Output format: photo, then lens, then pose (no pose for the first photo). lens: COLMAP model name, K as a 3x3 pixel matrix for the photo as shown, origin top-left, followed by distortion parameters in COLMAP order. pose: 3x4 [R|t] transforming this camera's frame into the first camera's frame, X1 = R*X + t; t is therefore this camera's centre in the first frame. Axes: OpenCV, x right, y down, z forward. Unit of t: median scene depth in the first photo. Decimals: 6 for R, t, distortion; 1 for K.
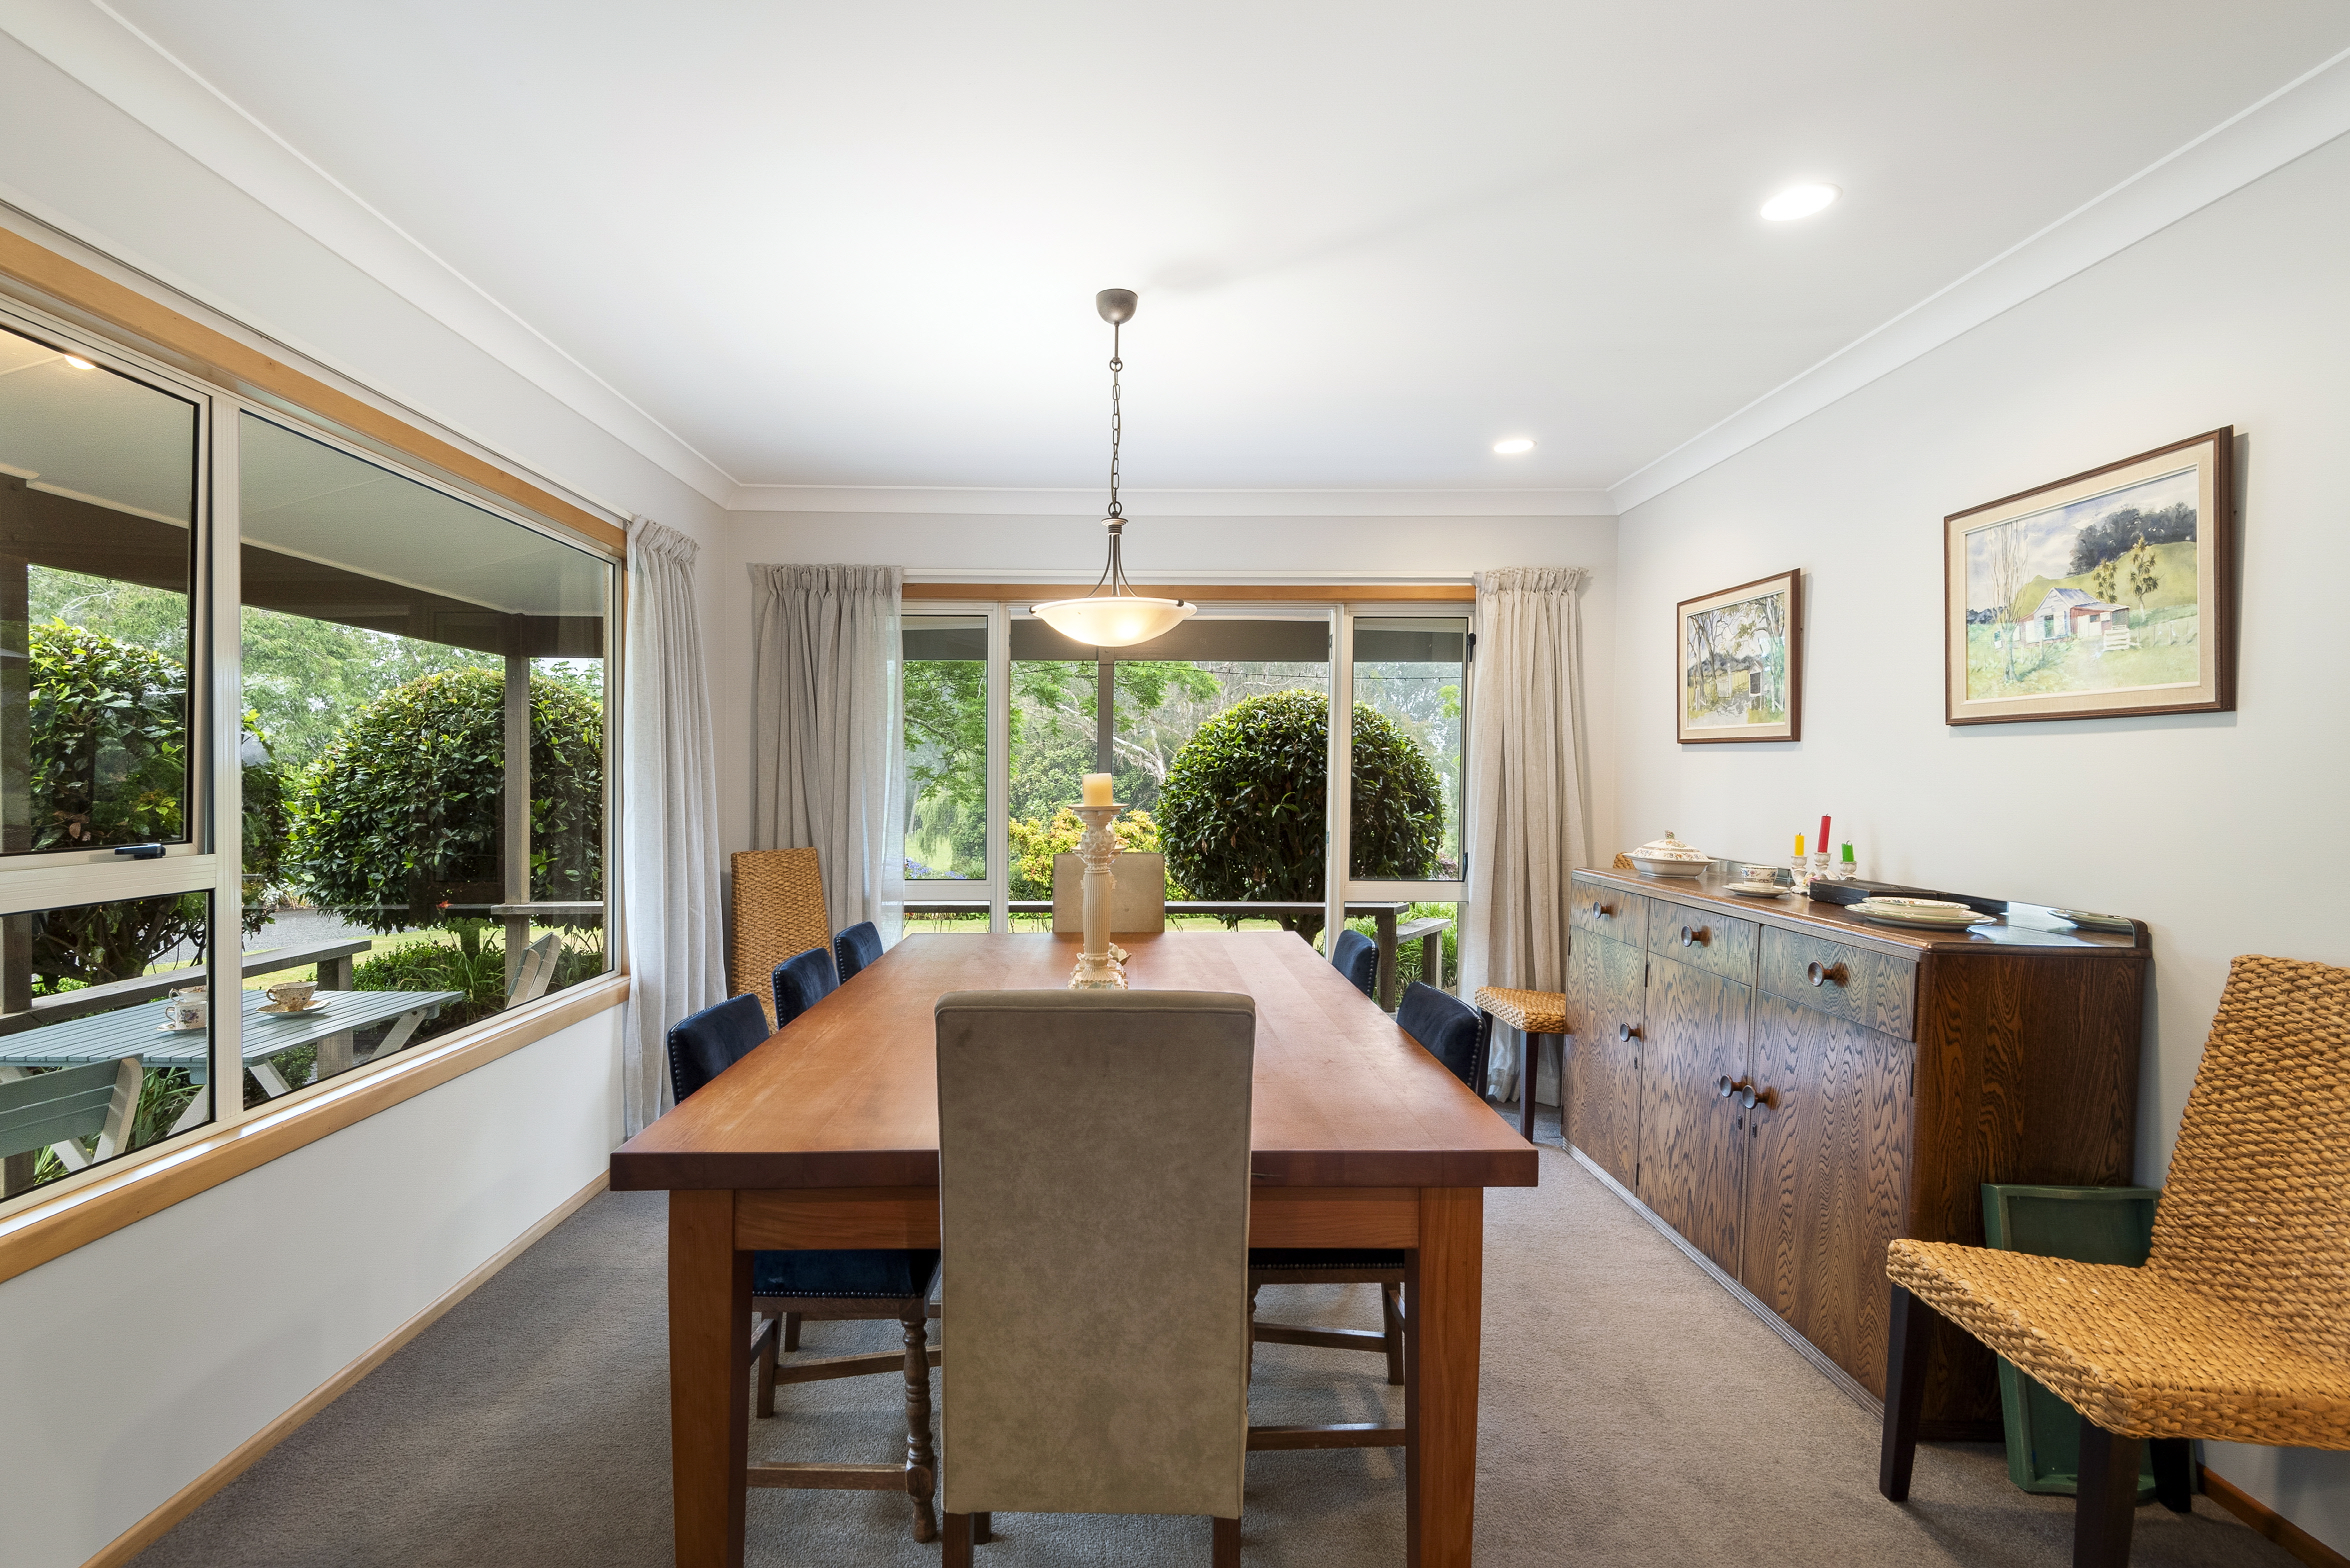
lens RADIAL K [[1114.8, 0, 1175.0], [0, 1114.8, 784.0], [0, 0, 1]] dist [0.016573, -0.000099]
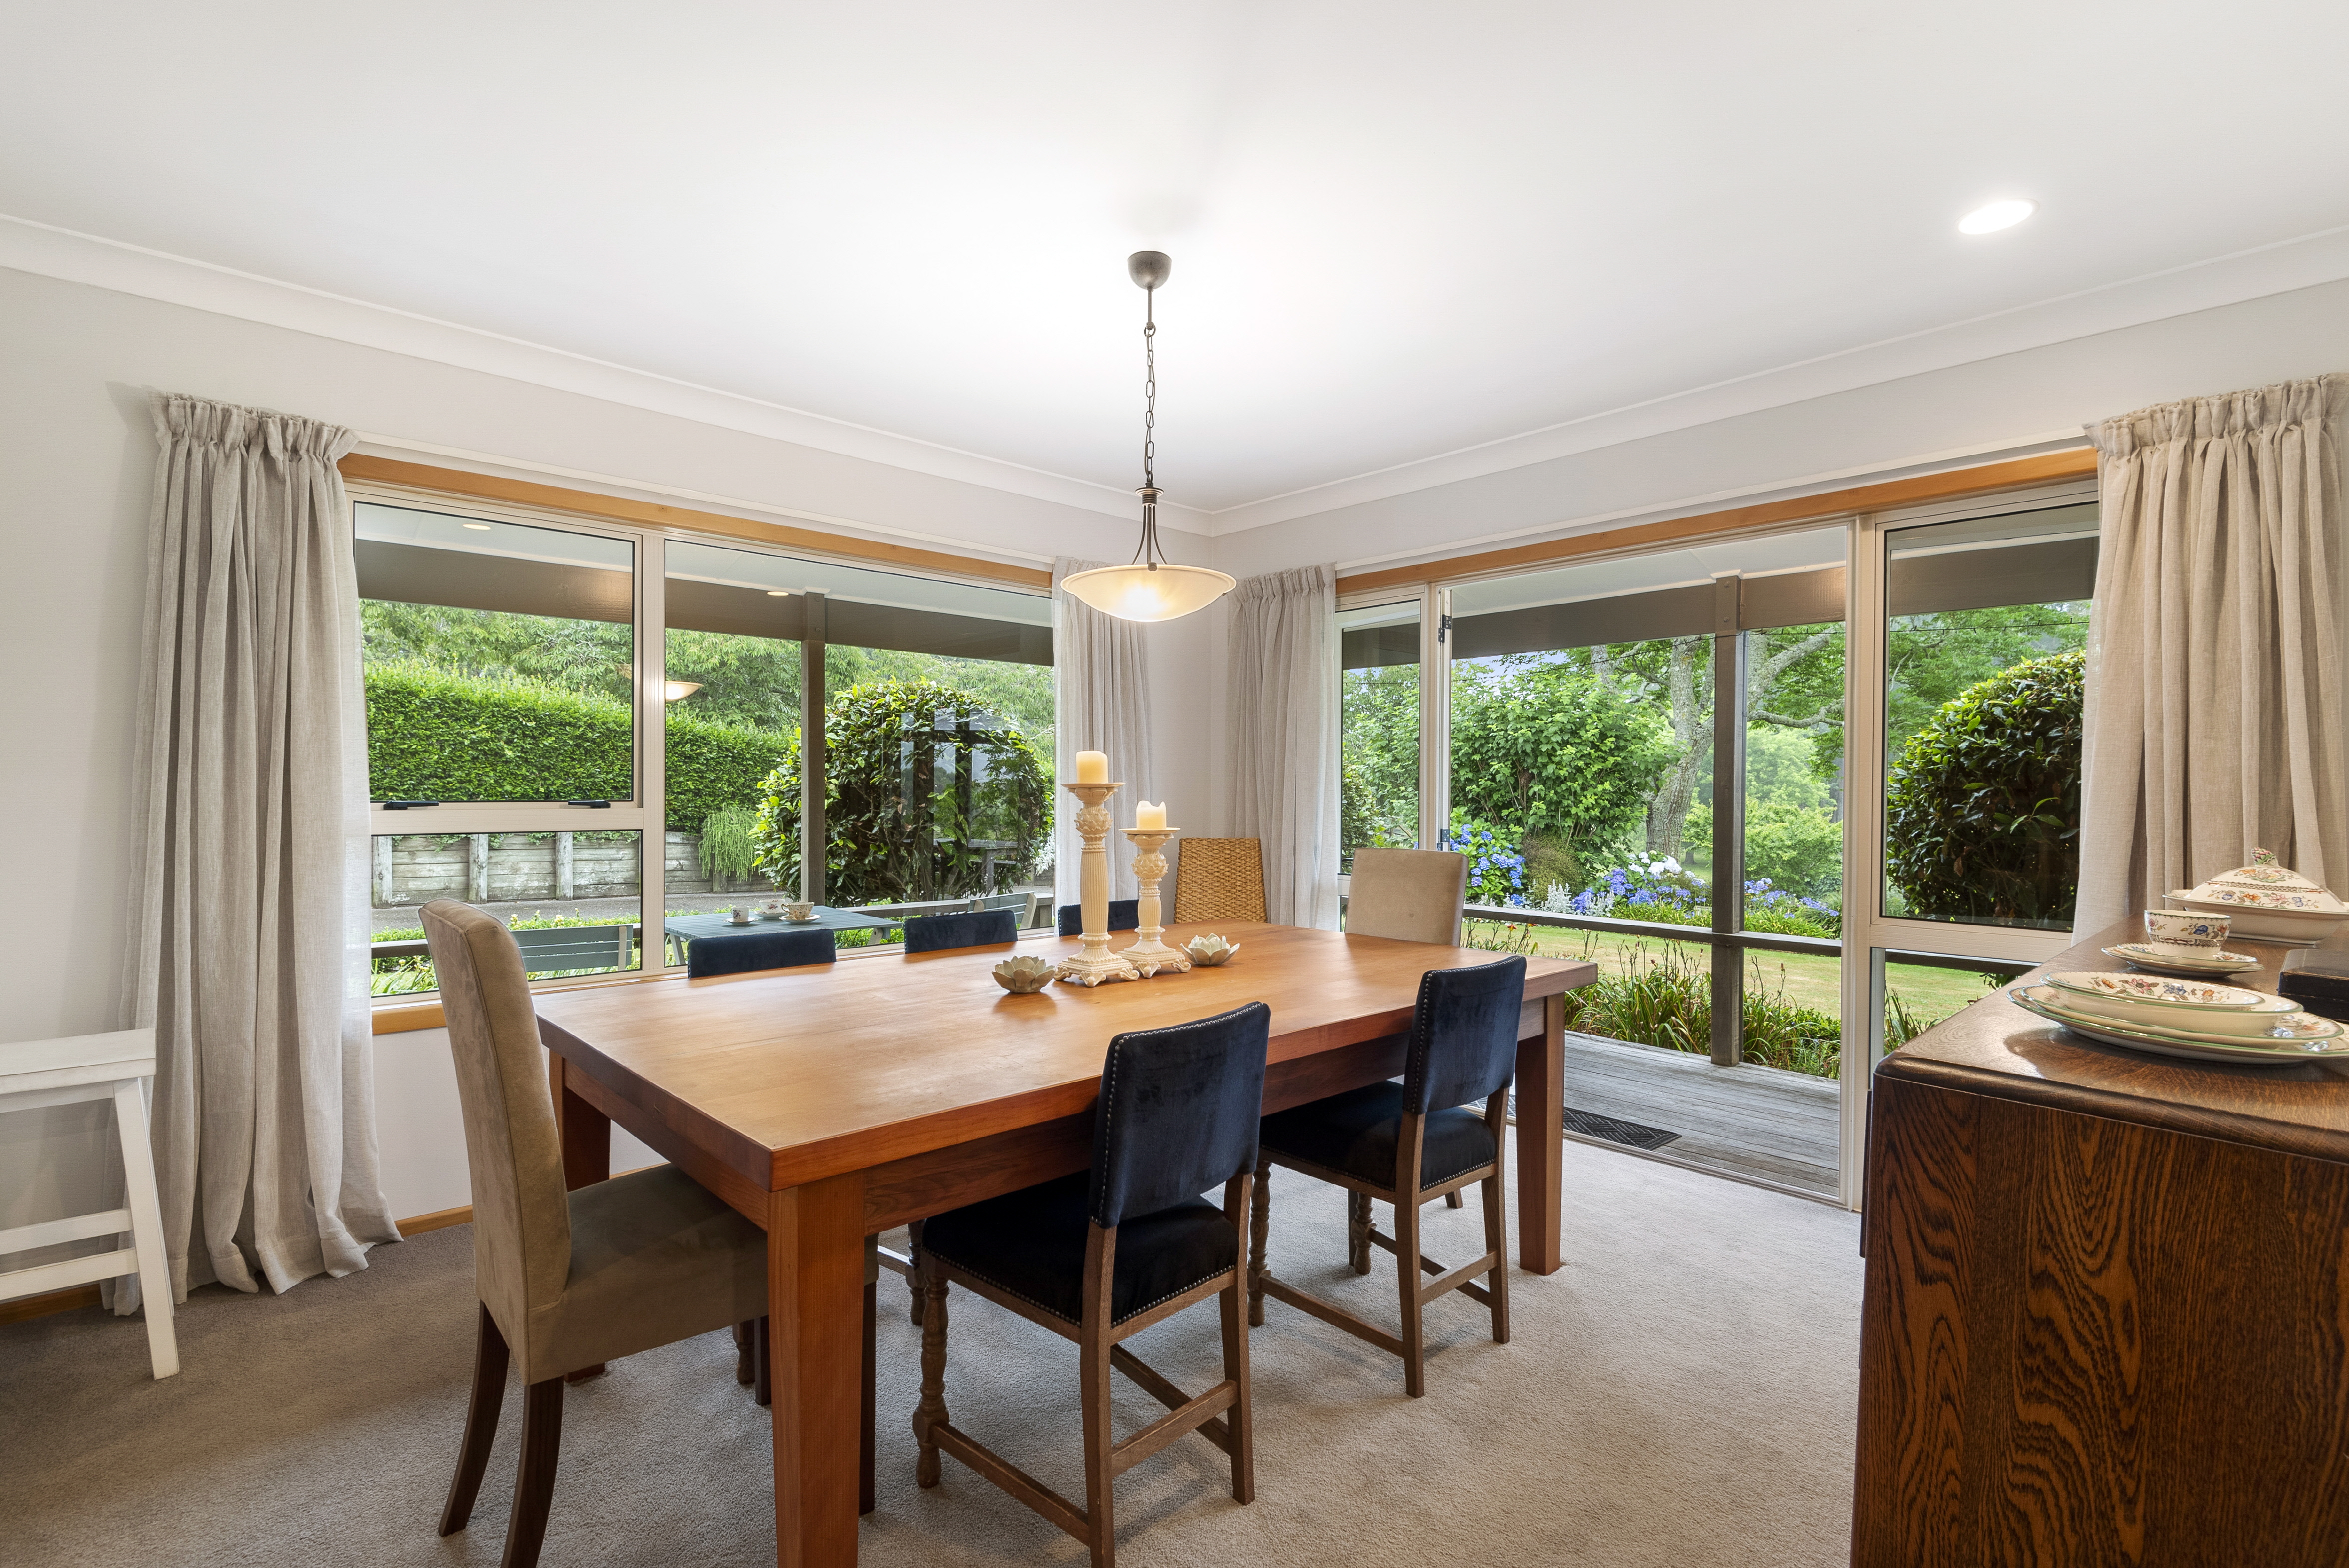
lens RADIAL K [[1115.7, 0, 1174.5], [0, 1115.7, 784.0], [0, 0, 1]] dist [0.000222, -0.000399]
pose [[0.656210, -0.003559, -0.754570, 0.690444], [-0.007970, 0.999900, -0.011648, 0.029388], [0.754536, 0.013657, 0.656116, 0.387072]]
